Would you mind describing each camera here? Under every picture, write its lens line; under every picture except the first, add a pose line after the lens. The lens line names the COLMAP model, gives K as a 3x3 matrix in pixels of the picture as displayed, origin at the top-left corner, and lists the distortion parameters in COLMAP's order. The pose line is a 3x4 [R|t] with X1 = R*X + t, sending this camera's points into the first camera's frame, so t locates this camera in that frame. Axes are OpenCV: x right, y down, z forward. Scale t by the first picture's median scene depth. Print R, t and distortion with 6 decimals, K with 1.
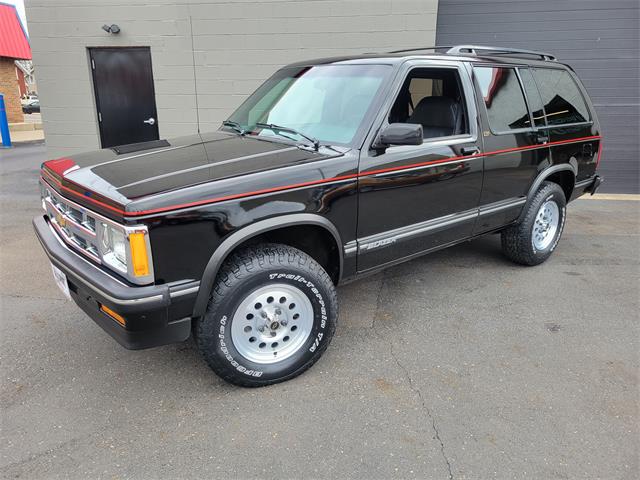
lens RADIAL K [[483.9, 0, 316.8], [0, 483.9, 240.7], [0, 0, 1]] dist [0.044774, -0.004848]
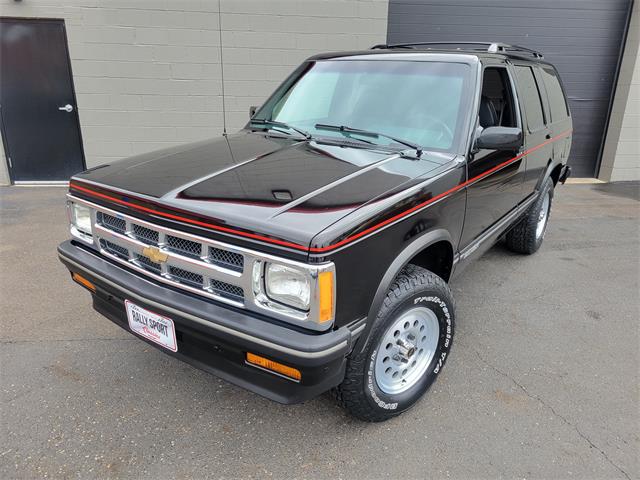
lens RADIAL K [[482.1, 0, 323.5], [0, 482.1, 241.9], [0, 0, 1]] dist [0.050735, -0.009883]
pose [[0.964833, -0.064775, 0.254759, -0.453644], [0.054920, 0.997448, 0.045617, -0.082322], [-0.257064, -0.030022, 0.965928, 0.155408]]
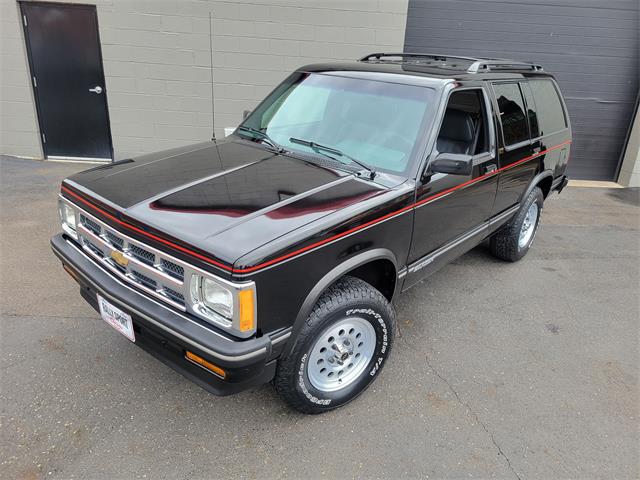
lens RADIAL K [[482.1, 0, 323.5], [0, 482.1, 241.9], [0, 0, 1]] dist [0.050735, -0.009883]
pose [[0.983237, -0.012677, 0.181888, -0.305876], [-0.004312, 0.995684, 0.092703, -0.158023], [-0.182278, -0.091933, 0.978940, 0.021482]]
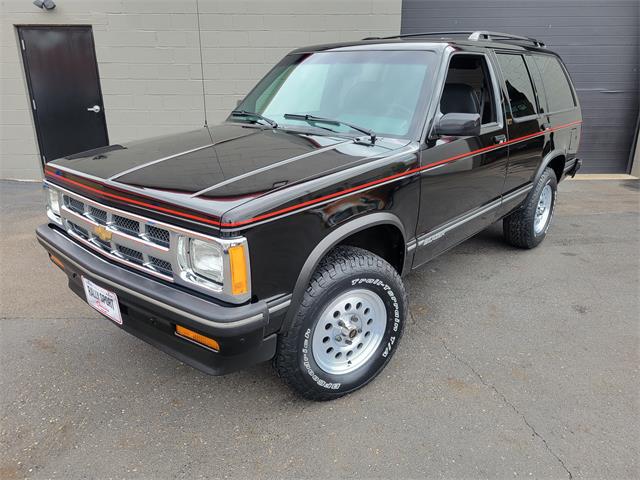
lens RADIAL K [[483.9, 0, 316.8], [0, 483.9, 240.7], [0, 0, 1]] dist [0.044774, -0.004848]
pose [[0.986397, -0.052462, 0.155787, -0.283033], [0.047609, 0.998262, 0.034726, -0.038573], [-0.157338, -0.026837, 0.987180, 0.088658]]
